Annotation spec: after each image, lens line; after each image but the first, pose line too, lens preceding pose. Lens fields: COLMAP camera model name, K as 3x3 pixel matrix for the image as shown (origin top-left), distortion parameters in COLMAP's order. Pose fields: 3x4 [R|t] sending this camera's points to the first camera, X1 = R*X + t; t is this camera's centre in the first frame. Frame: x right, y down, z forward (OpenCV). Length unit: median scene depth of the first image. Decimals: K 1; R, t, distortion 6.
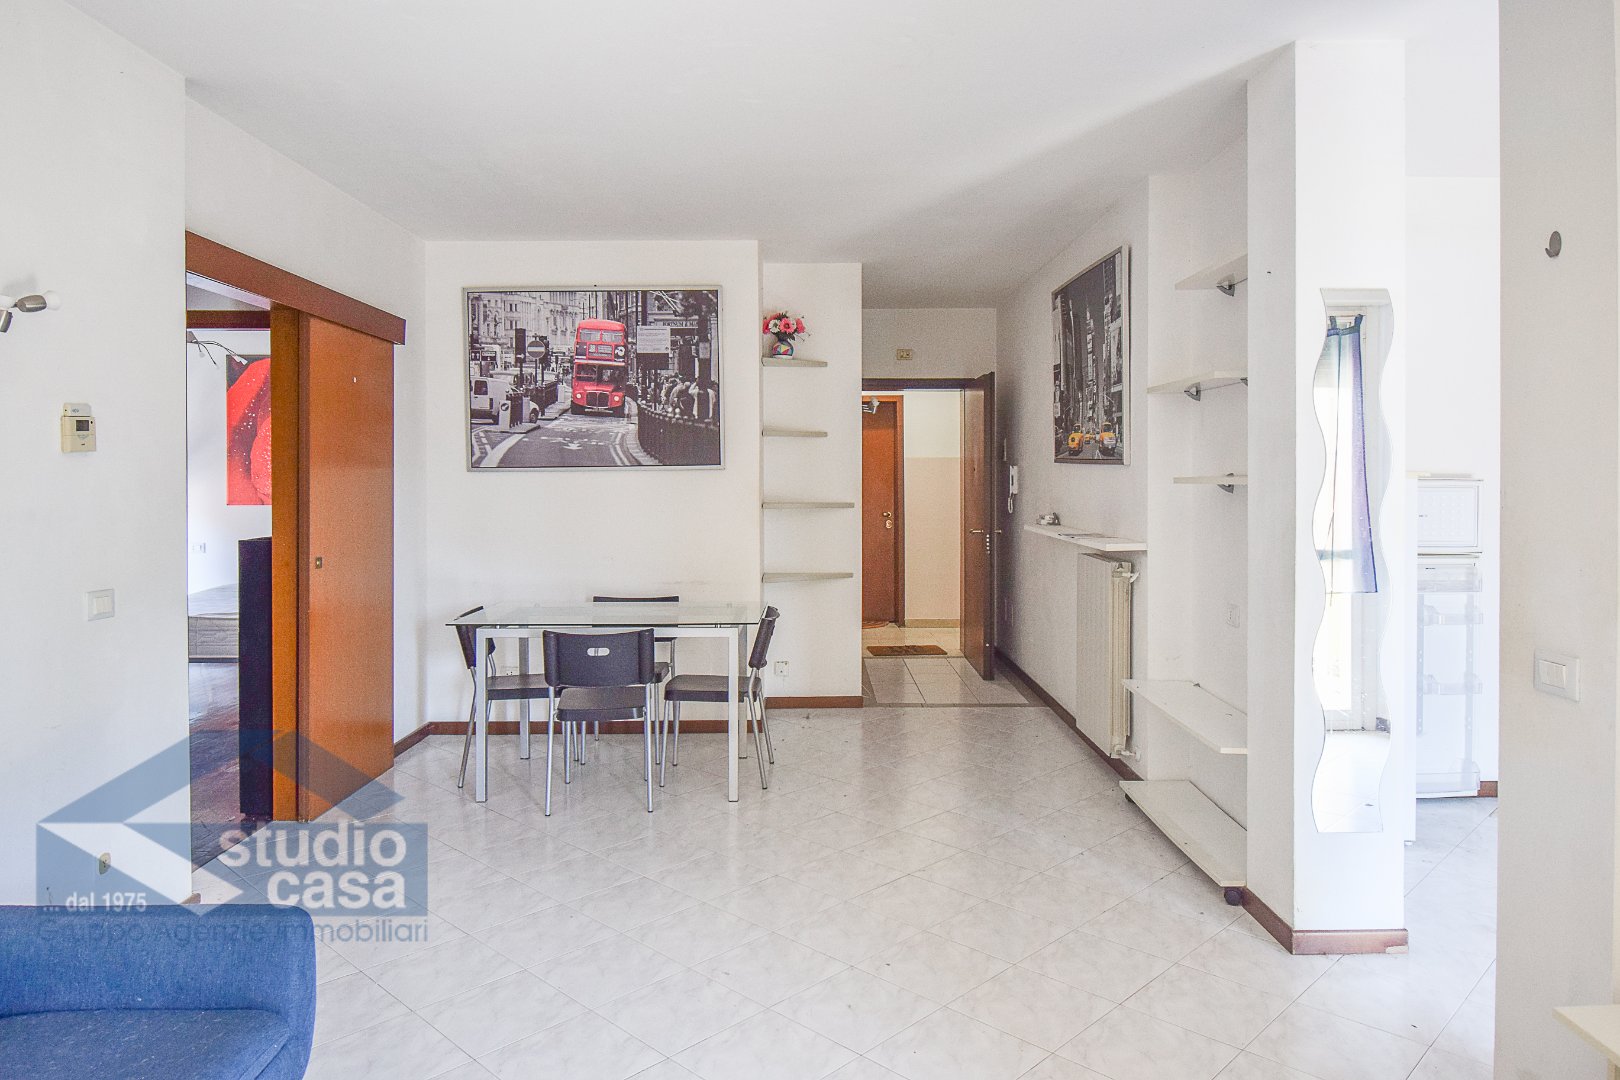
lens RADIAL K [[1042.0, 0, 864.3], [0, 1042.0, 483.8], [0, 0, 1]] dist [0.000683, -0.009613]
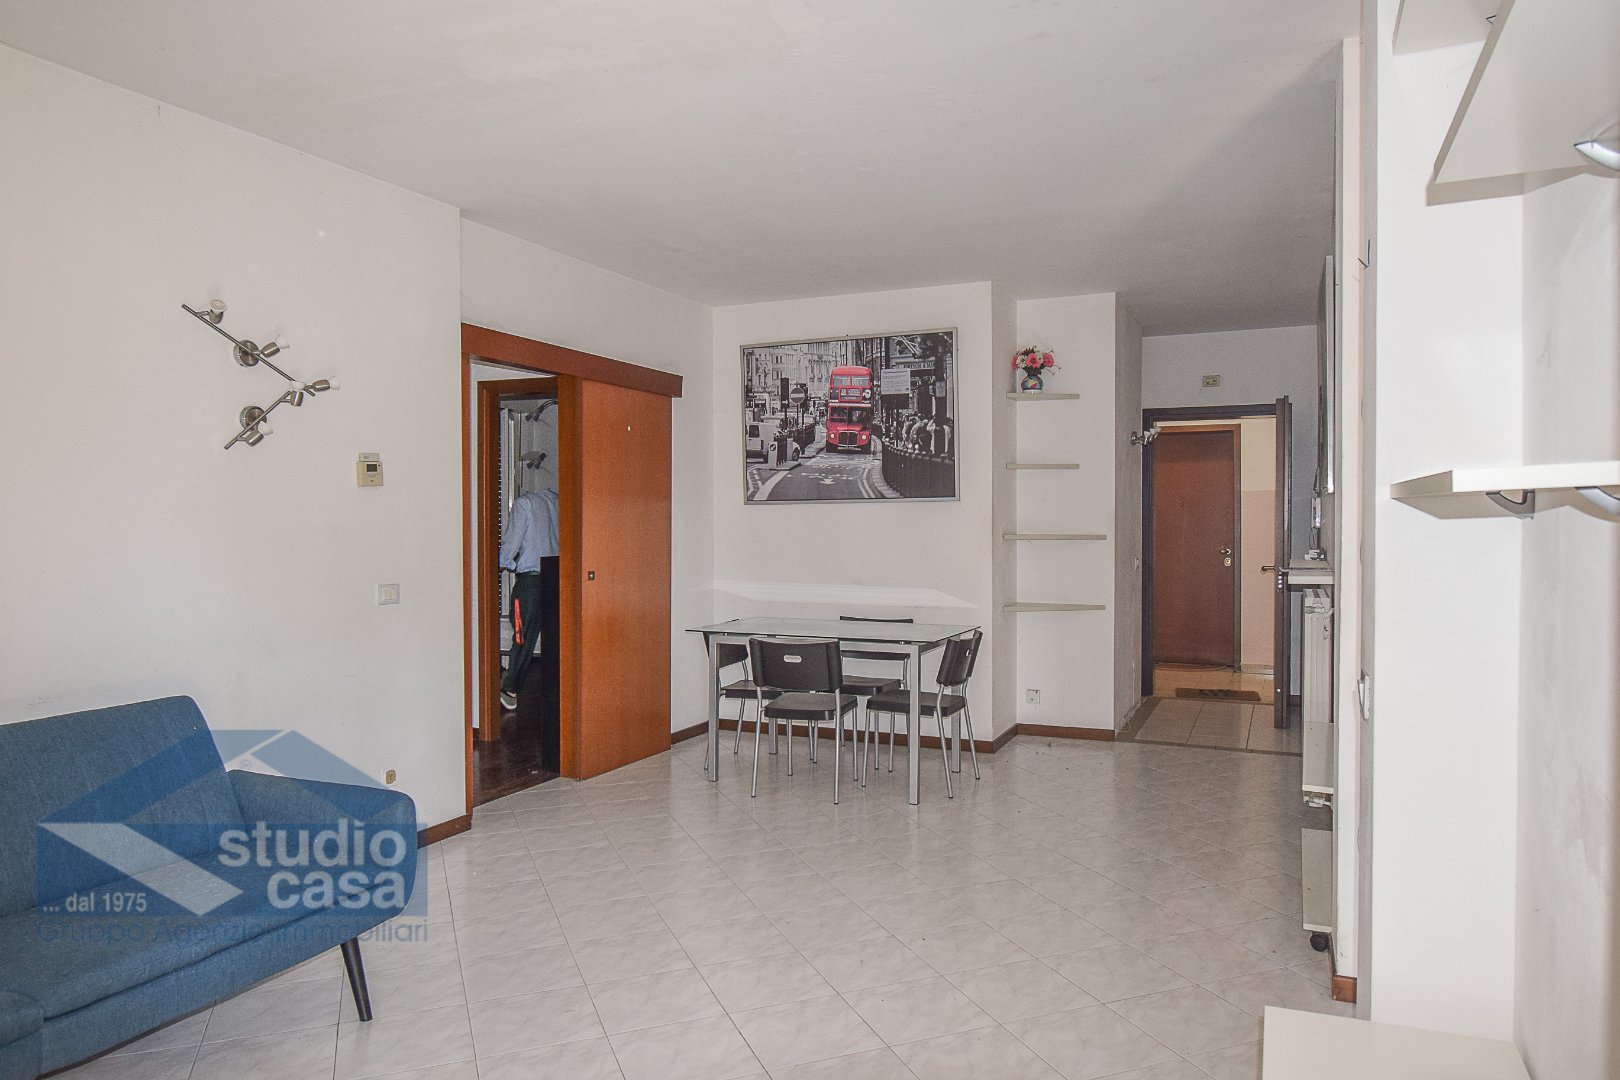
lens RADIAL K [[1042.0, 0, 798.2], [0, 1042.0, 524.5], [0, 0, 1]] dist [0.000683, -0.009613]
pose [[0.913833, 0.003829, -0.406071, 0.144336], [-0.002368, 0.999989, 0.004100, 0.005733], [0.406082, -0.002785, 0.913832, -0.029027]]
